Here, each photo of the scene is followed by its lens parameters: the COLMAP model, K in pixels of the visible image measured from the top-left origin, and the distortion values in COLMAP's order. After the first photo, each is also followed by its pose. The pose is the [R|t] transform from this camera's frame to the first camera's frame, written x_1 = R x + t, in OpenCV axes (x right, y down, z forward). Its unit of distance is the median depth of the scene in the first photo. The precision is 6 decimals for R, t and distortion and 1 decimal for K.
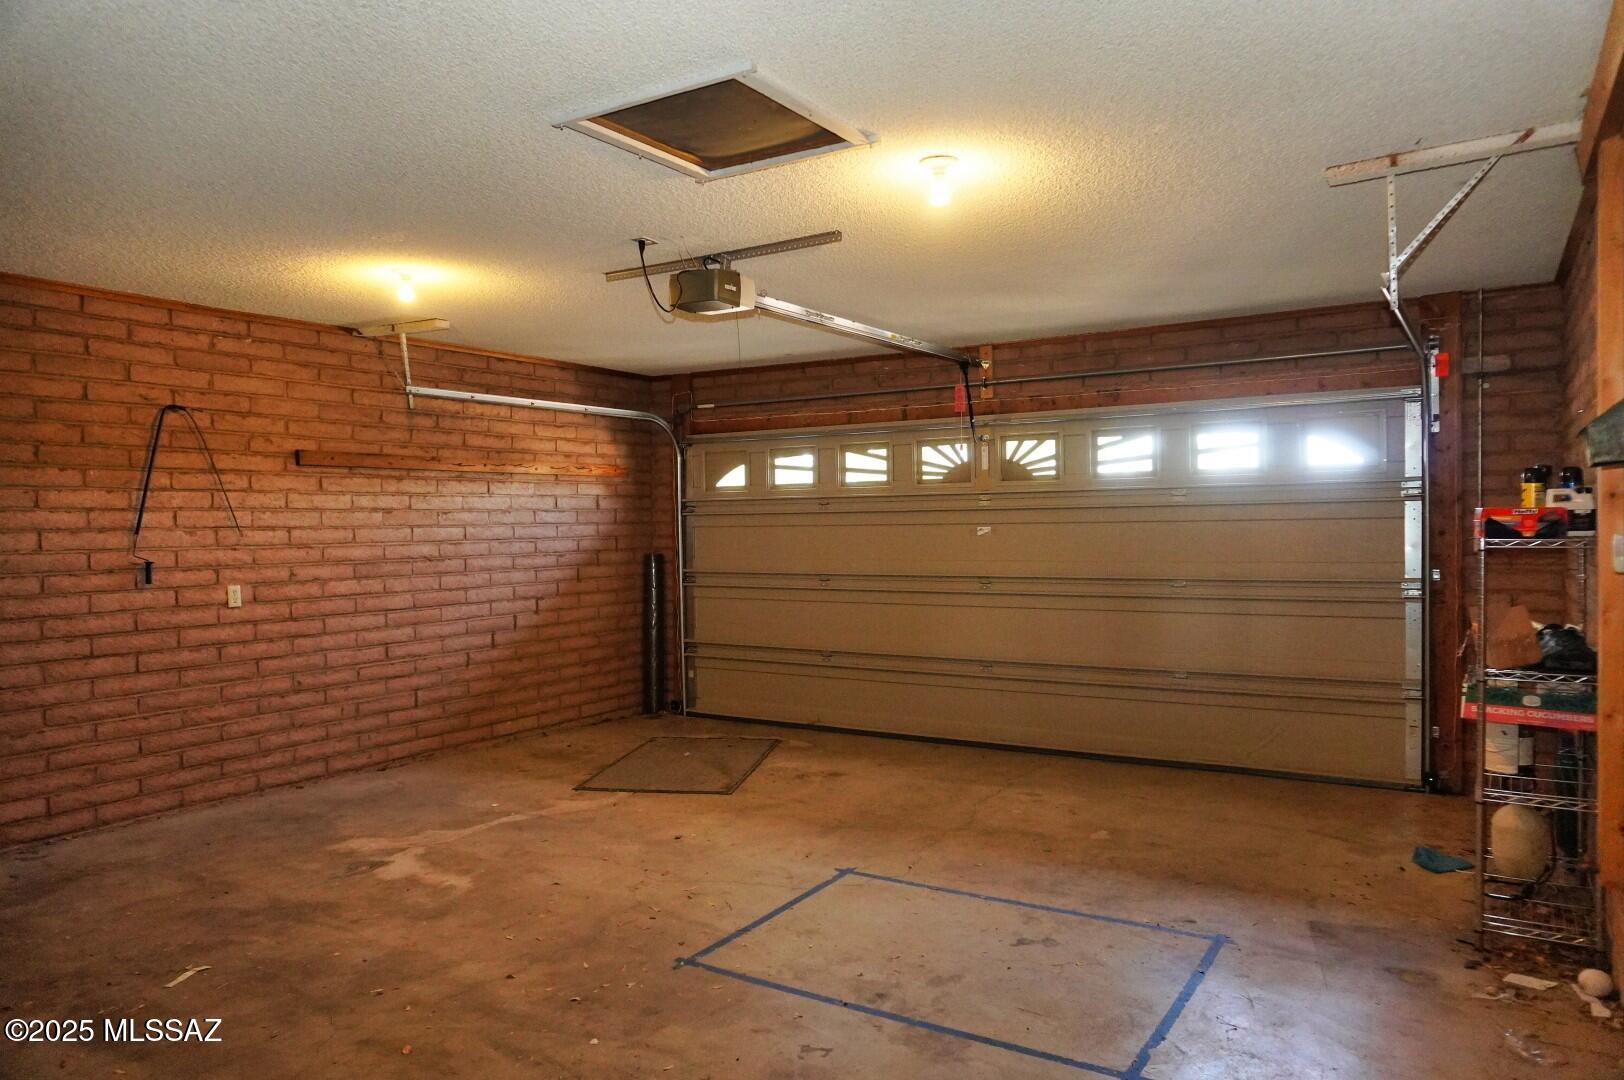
lens RADIAL K [[1086.4, 0, 818.7], [0, 1086.4, 540.2], [0, 0, 1]] dist [-0.050925, 0.036712]
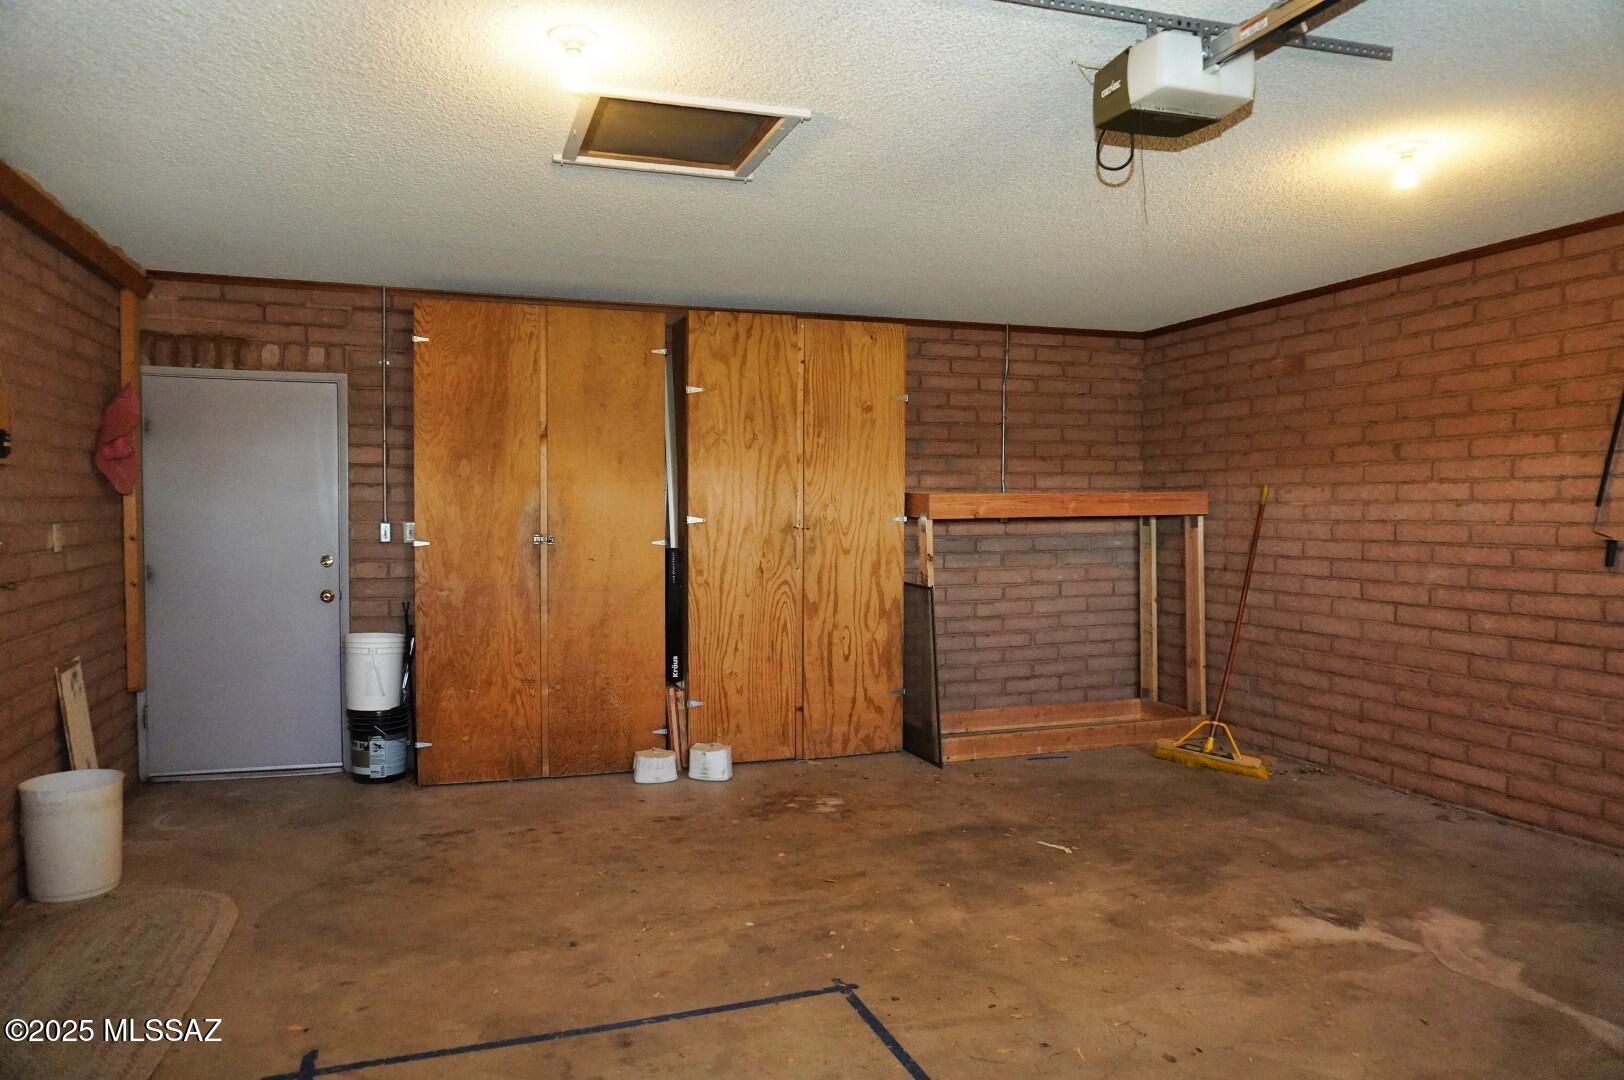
lens RADIAL K [[1086.4, 0, 819.9], [0, 1086.4, 532.3], [0, 0, 1]] dist [-0.050925, 0.036712]
pose [[-0.630664, 0.030678, -0.775450, 0.461720], [-0.001609, 0.999165, 0.040837, -0.021430], [0.776055, 0.027002, -0.630087, 1.233594]]
